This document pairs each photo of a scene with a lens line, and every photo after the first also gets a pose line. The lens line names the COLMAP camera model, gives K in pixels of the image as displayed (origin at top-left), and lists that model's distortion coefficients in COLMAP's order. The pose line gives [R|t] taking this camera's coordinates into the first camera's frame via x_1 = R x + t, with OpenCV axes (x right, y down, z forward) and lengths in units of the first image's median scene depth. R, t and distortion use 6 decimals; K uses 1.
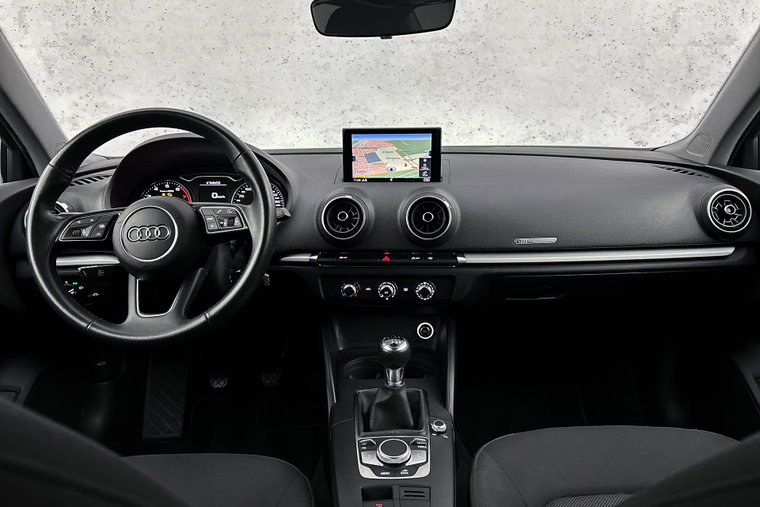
lens RADIAL K [[574.9, 0, 376.1], [0, 574.9, 254.0], [0, 0, 1]] dist [0.055087, -0.060839]
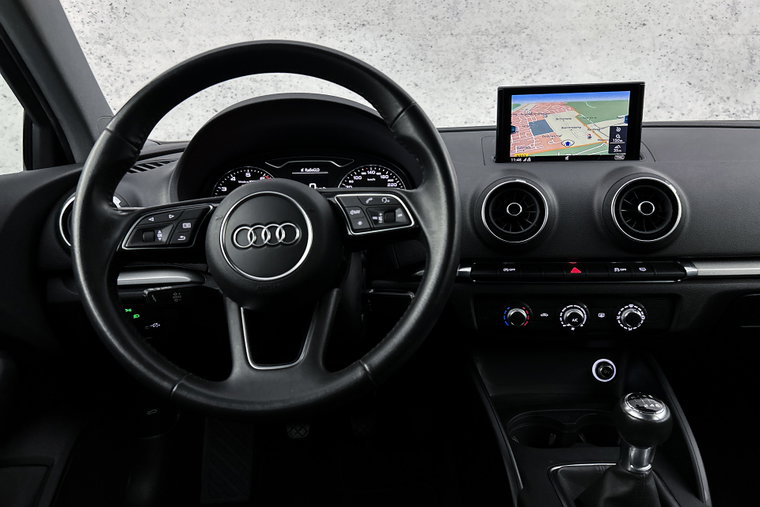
lens RADIAL K [[574.9, 0, 376.3], [0, 574.9, 258.8], [0, 0, 1]] dist [0.055087, -0.060839]
pose [[0.999844, -0.012323, -0.012670, -0.202197], [0.012205, 0.999882, -0.009295, -0.002354], [0.012783, 0.009139, 0.999877, 0.289703]]
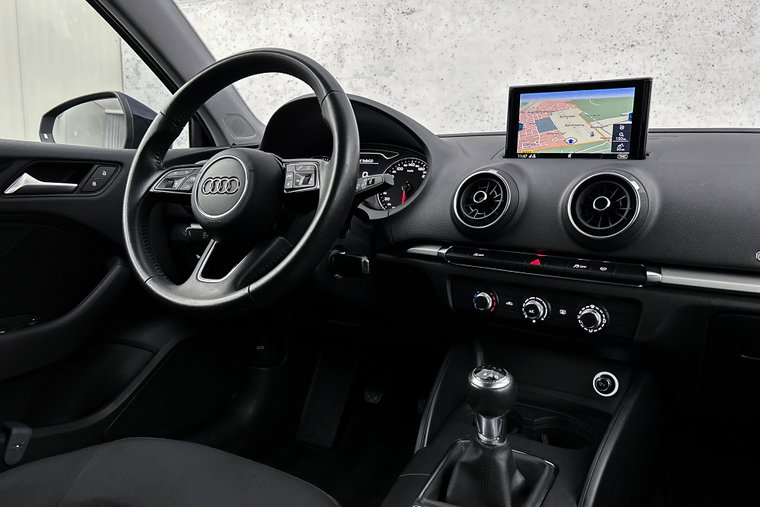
lens RADIAL K [[574.9, 0, 376.6], [0, 574.9, 253.8], [0, 0, 1]] dist [0.055087, -0.060839]
pose [[0.867783, 0.105119, -0.485698, 0.179677], [-0.138444, 0.989816, -0.033129, 0.045669], [0.477269, 0.095990, 0.873499, 0.282589]]
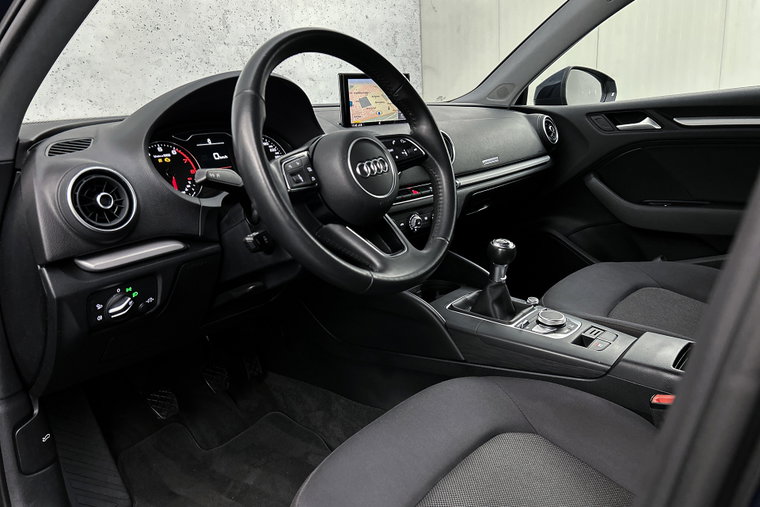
lens RADIAL K [[574.9, 0, 381.0], [0, 574.9, 253.9], [0, 0, 1]] dist [0.055087, -0.060839]
pose [[0.648383, -0.208675, 0.732157, -0.806195], [0.218606, 0.972234, 0.083507, 0.016926], [-0.729253, 0.105909, 0.675998, 0.309104]]
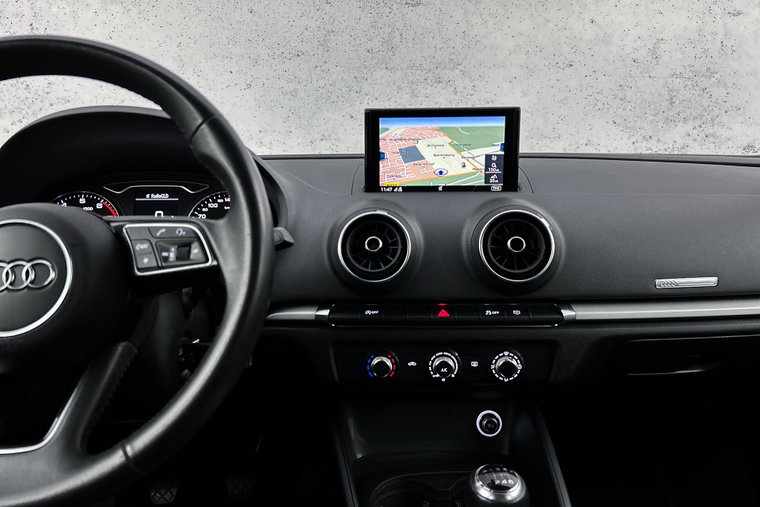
lens RADIAL K [[574.9, 0, 377.0], [0, 574.9, 252.7], [0, 0, 1]] dist [0.055087, -0.060839]
pose [[0.997262, -0.005989, 0.073705, -0.093044], [0.011295, 0.997356, -0.071784, -0.012743], [-0.073080, 0.072420, 0.994693, 0.375384]]
